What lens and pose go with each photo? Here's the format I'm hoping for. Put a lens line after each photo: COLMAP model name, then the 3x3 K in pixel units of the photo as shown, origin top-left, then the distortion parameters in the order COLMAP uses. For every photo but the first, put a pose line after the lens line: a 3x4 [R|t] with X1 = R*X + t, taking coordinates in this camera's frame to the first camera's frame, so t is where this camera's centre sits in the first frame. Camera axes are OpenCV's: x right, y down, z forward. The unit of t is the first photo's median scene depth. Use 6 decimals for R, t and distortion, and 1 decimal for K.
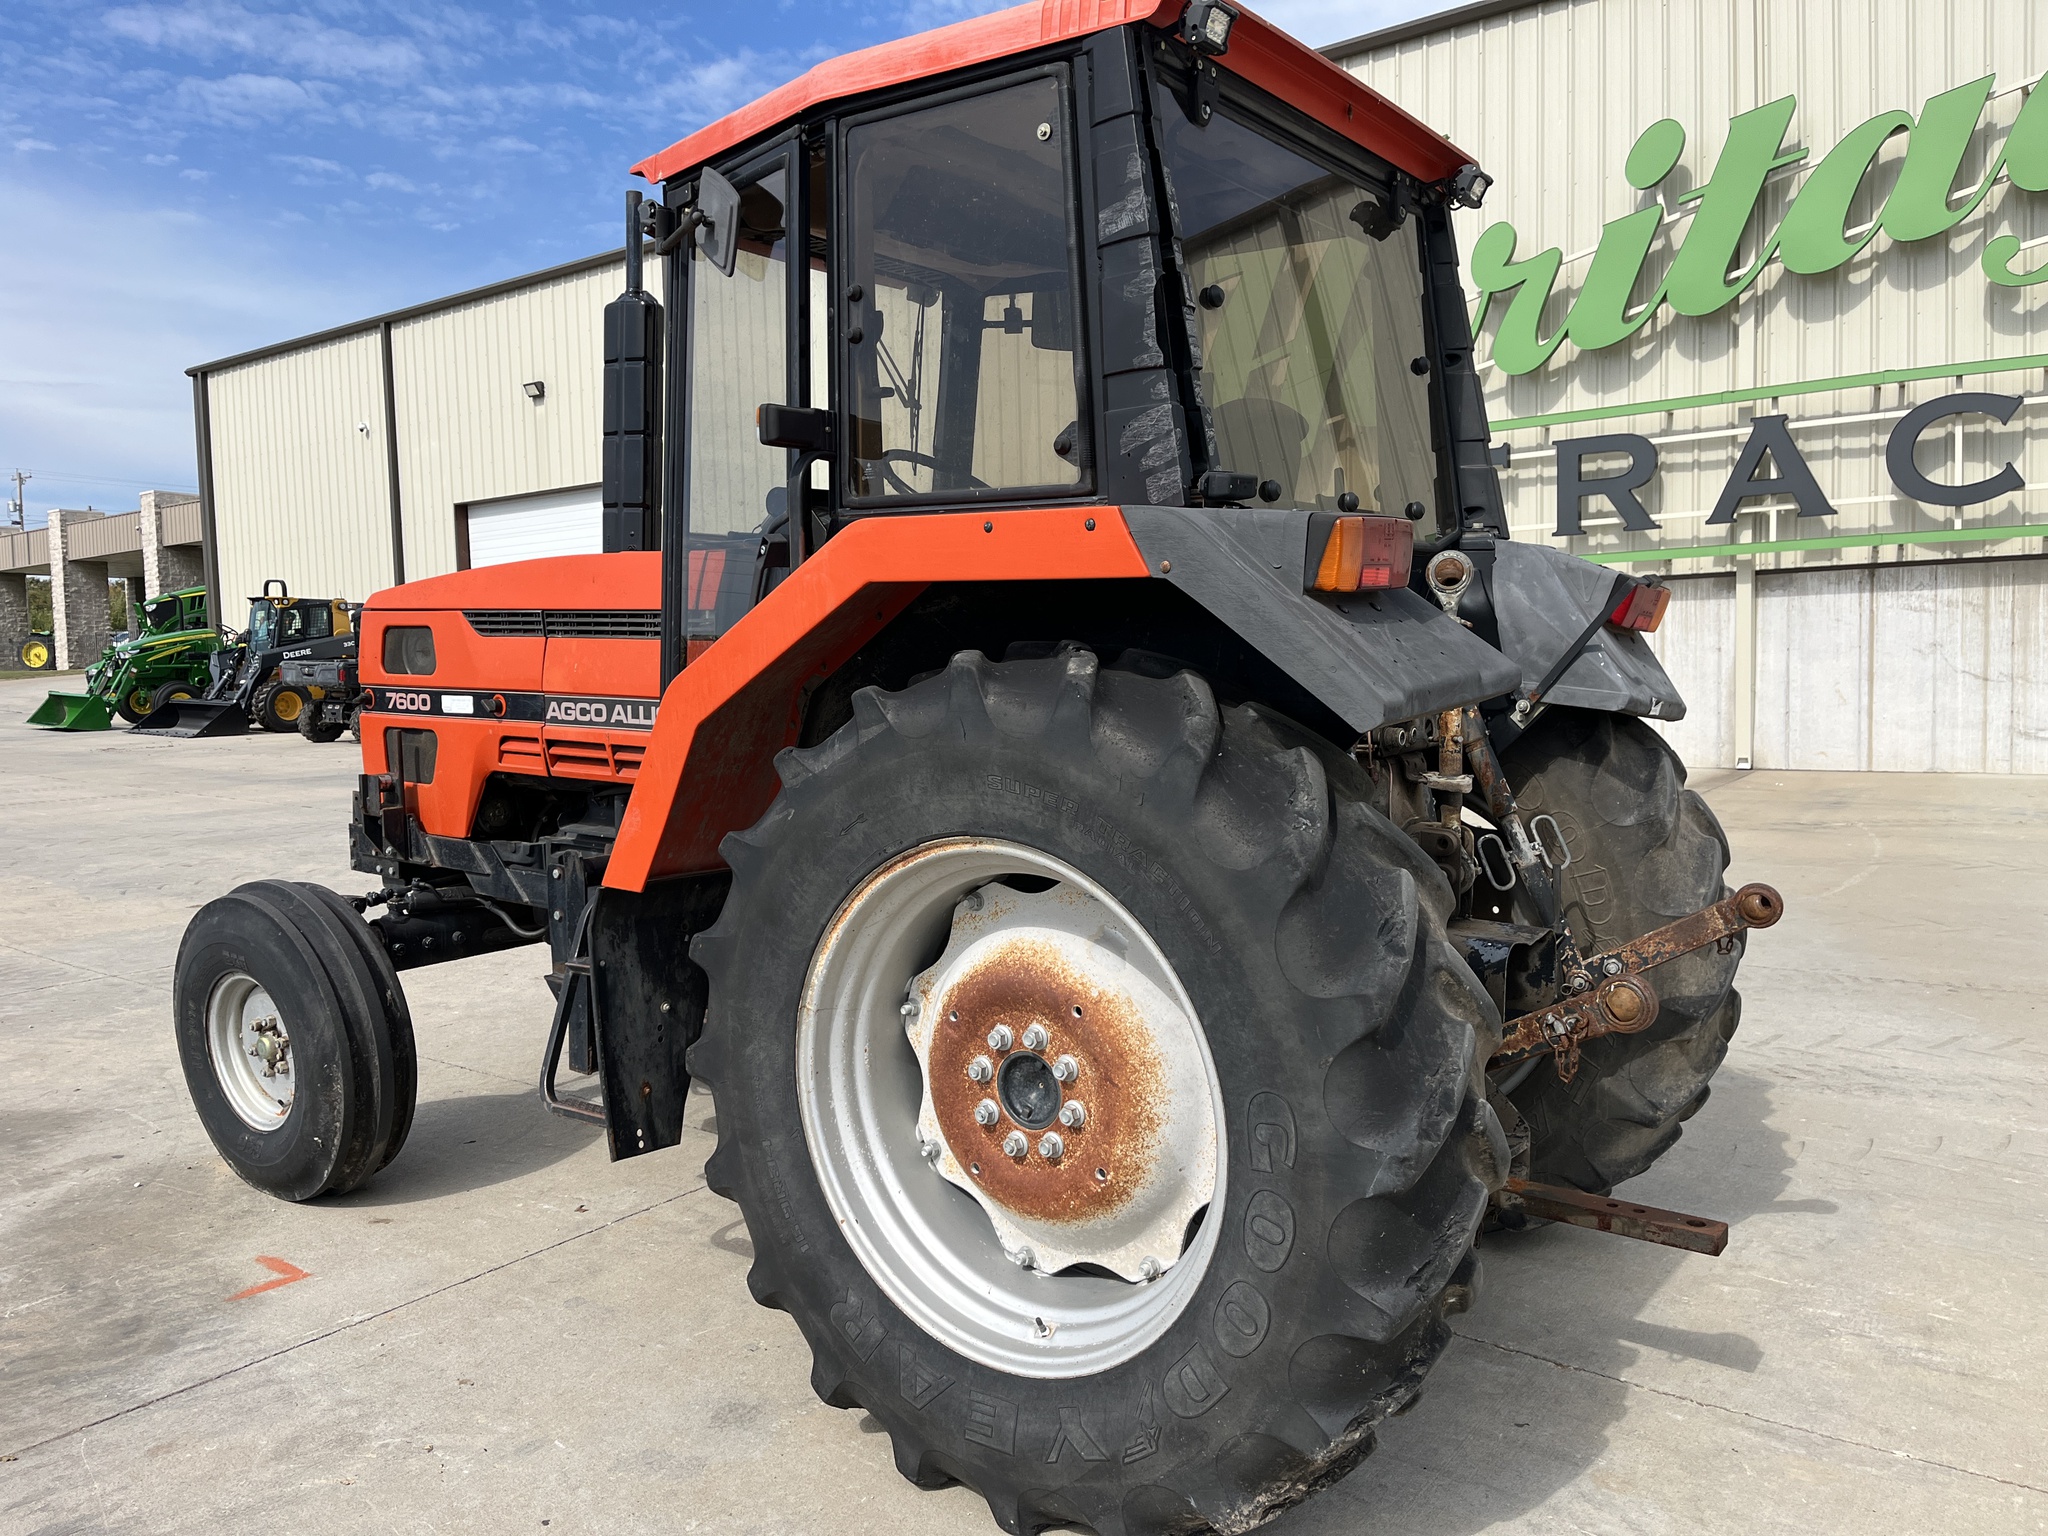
lens RADIAL K [[1559.6, 0, 1012.8], [0, 1559.6, 770.6], [0, 0, 1]] dist [0.059667, -0.088220]
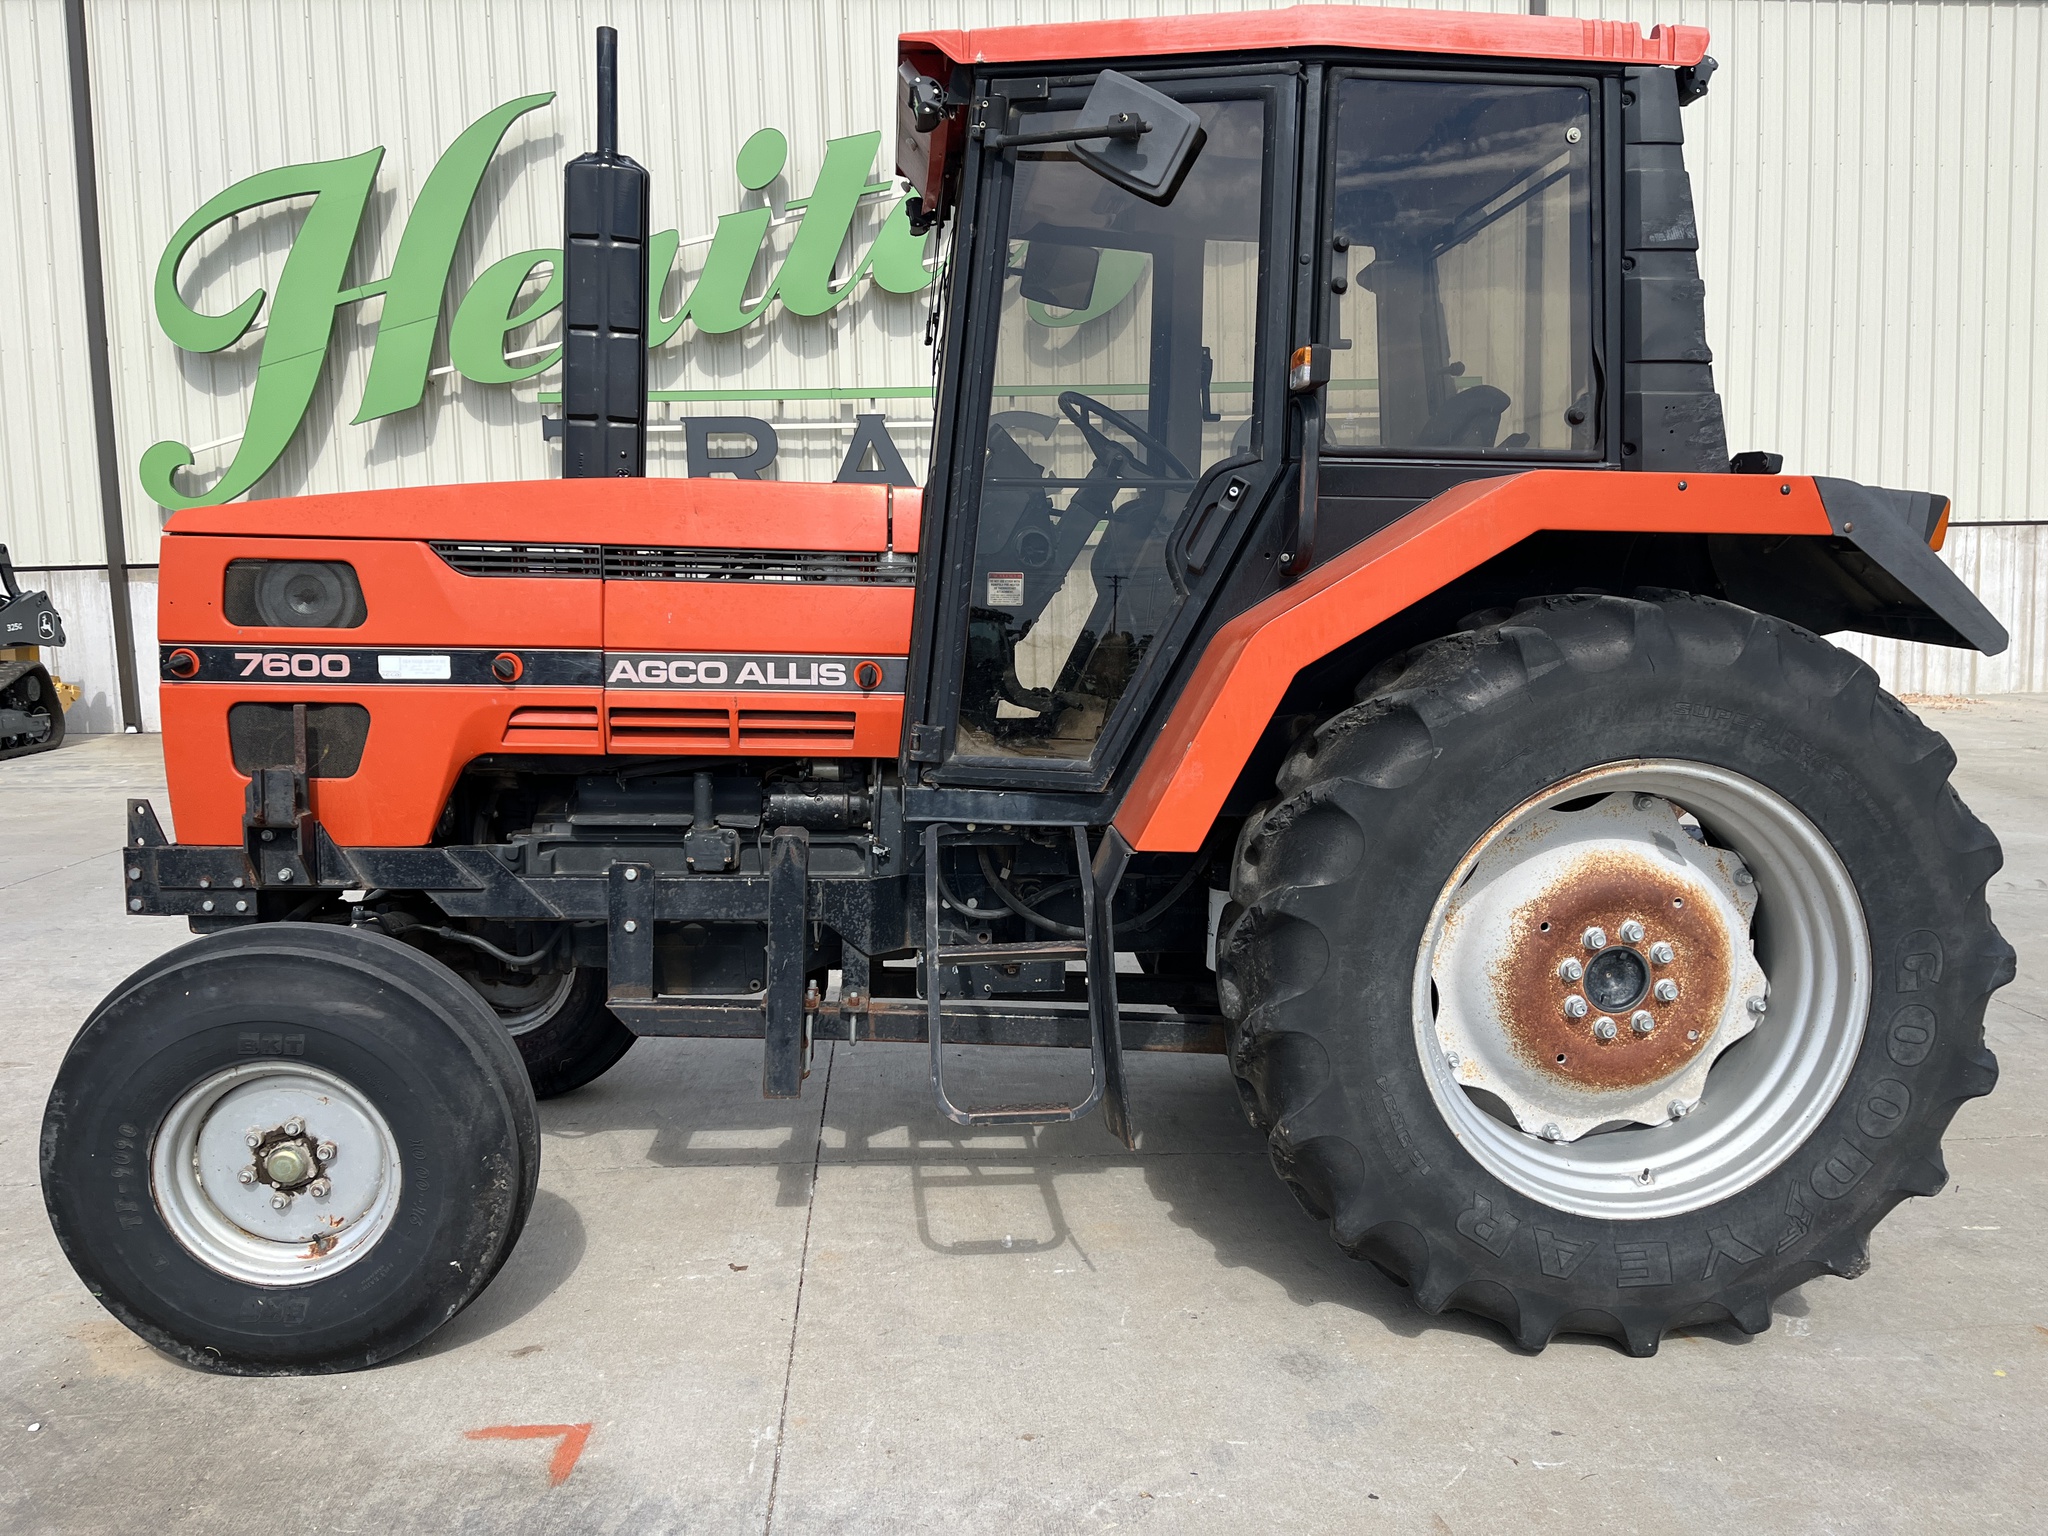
lens RADIAL K [[1559.6, 0, 1018.2], [0, 1559.6, 780.2], [0, 0, 1]] dist [0.059667, -0.088220]
pose [[0.748863, -0.061765, 0.659840, -0.684521], [0.046745, 0.998091, 0.040376, -0.005791], [-0.661074, 0.000608, 0.750321, 0.270284]]
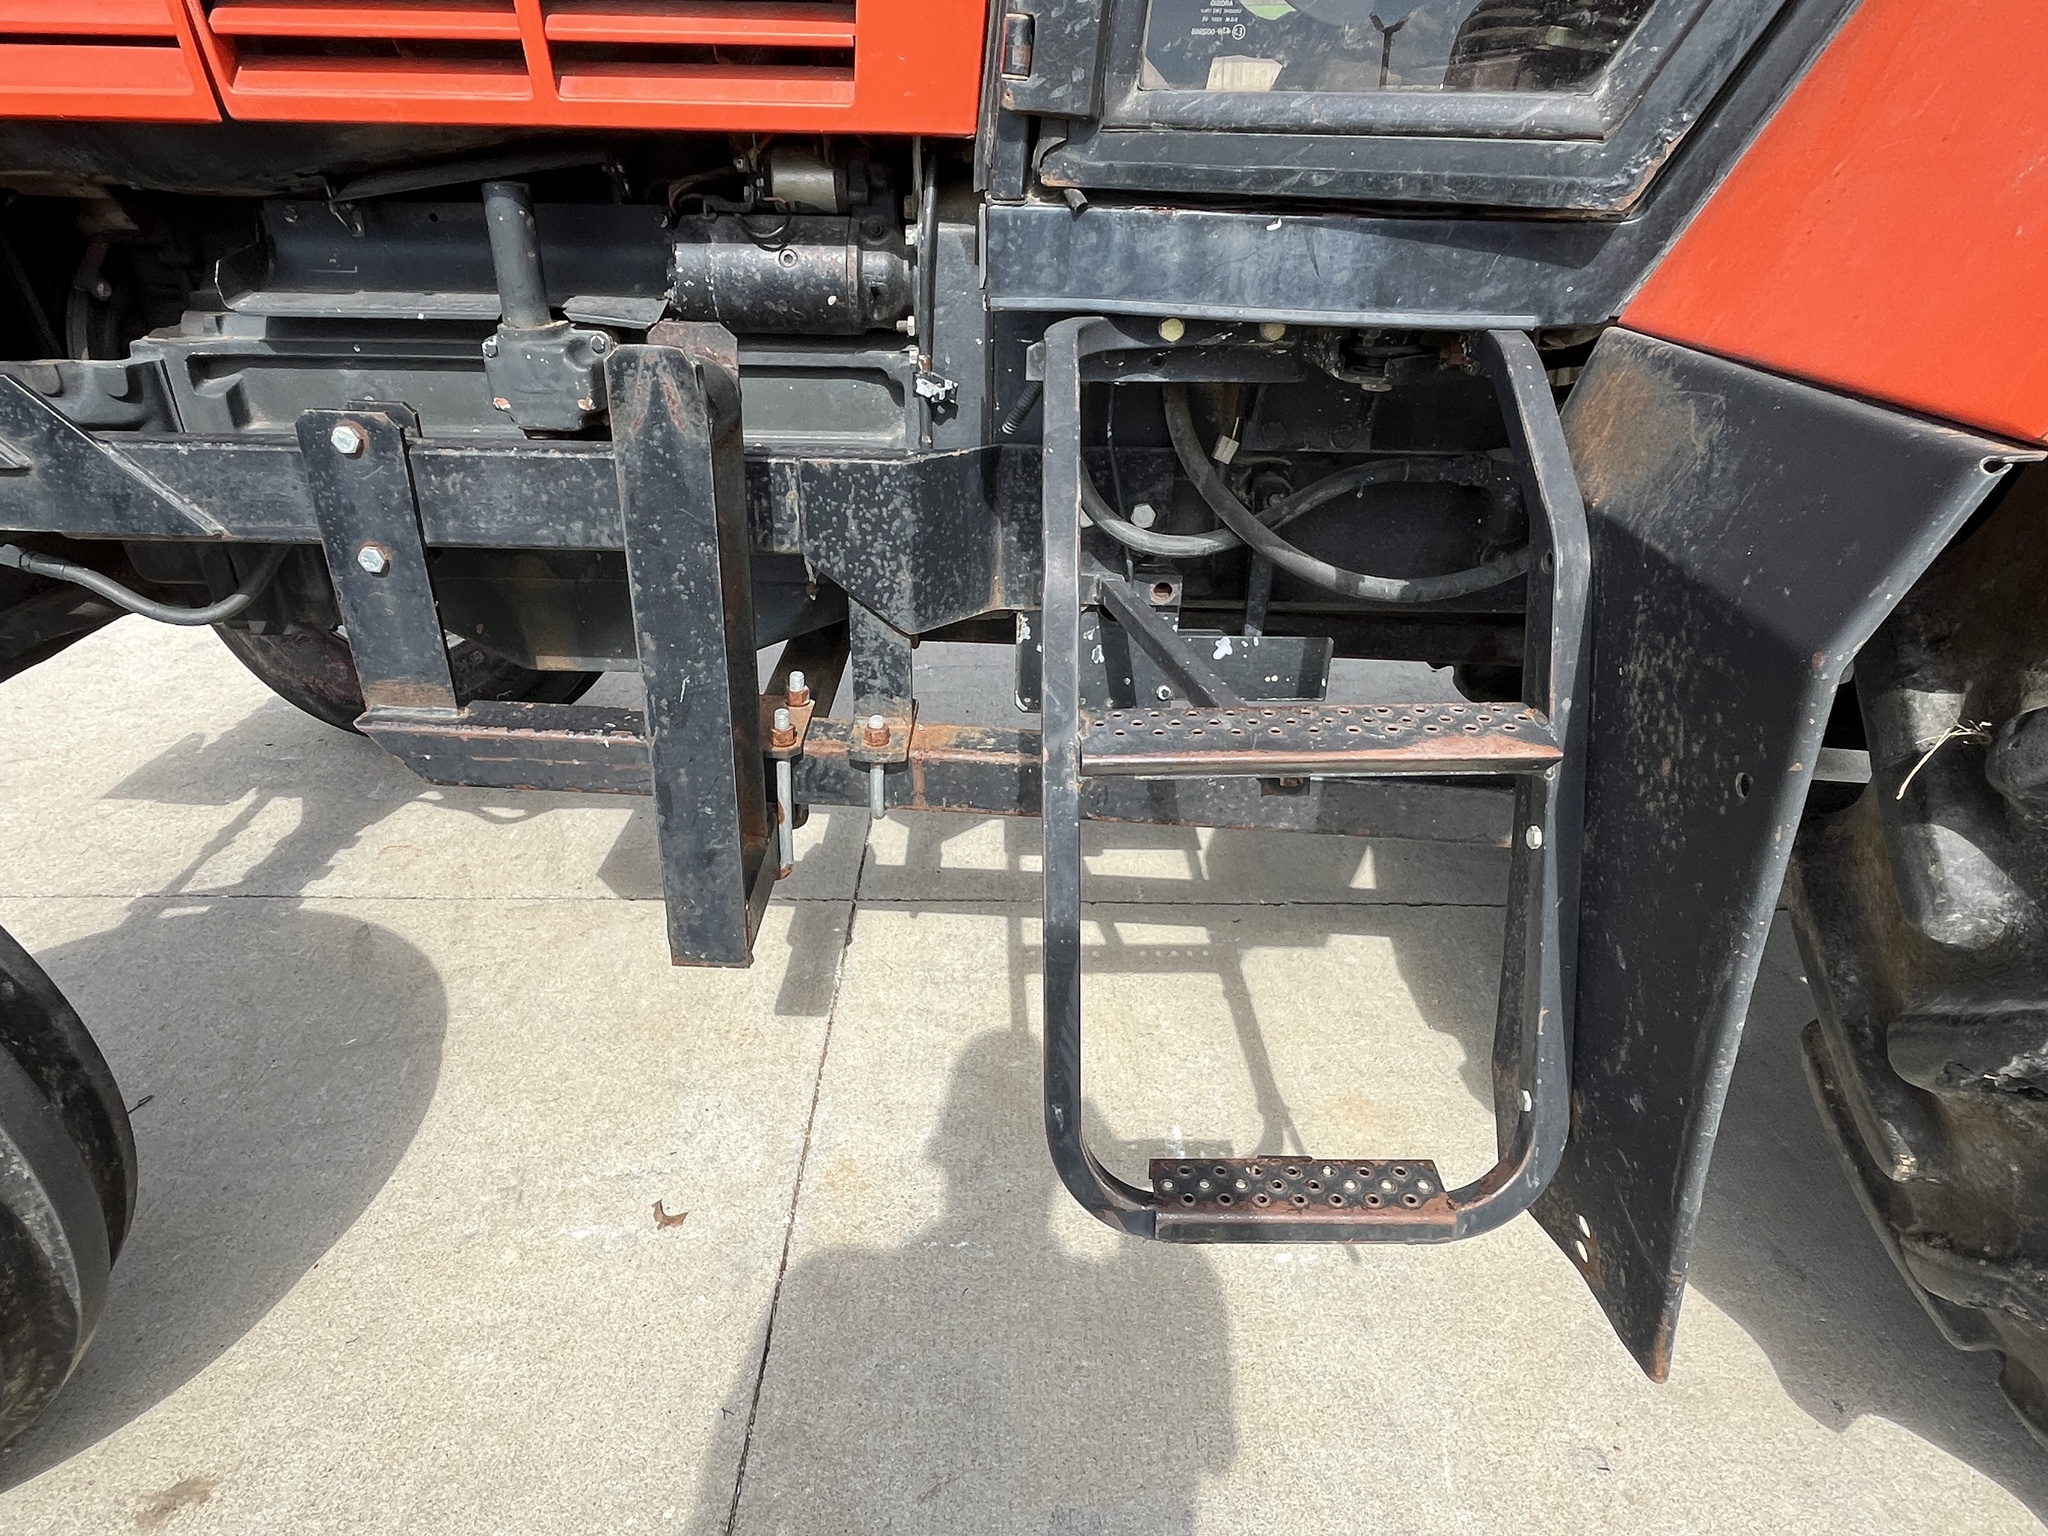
lens RADIAL K [[1194.1, 0, 1003.2], [0, 1194.1, 760.7], [0, 0, 1]] dist [-0.004642, 0.000963]
pose [[0.803066, -0.262673, 0.534872, -0.340845], [0.040259, 0.919467, 0.391100, 0.034979], [-0.594528, -0.292545, 0.748968, 0.714947]]
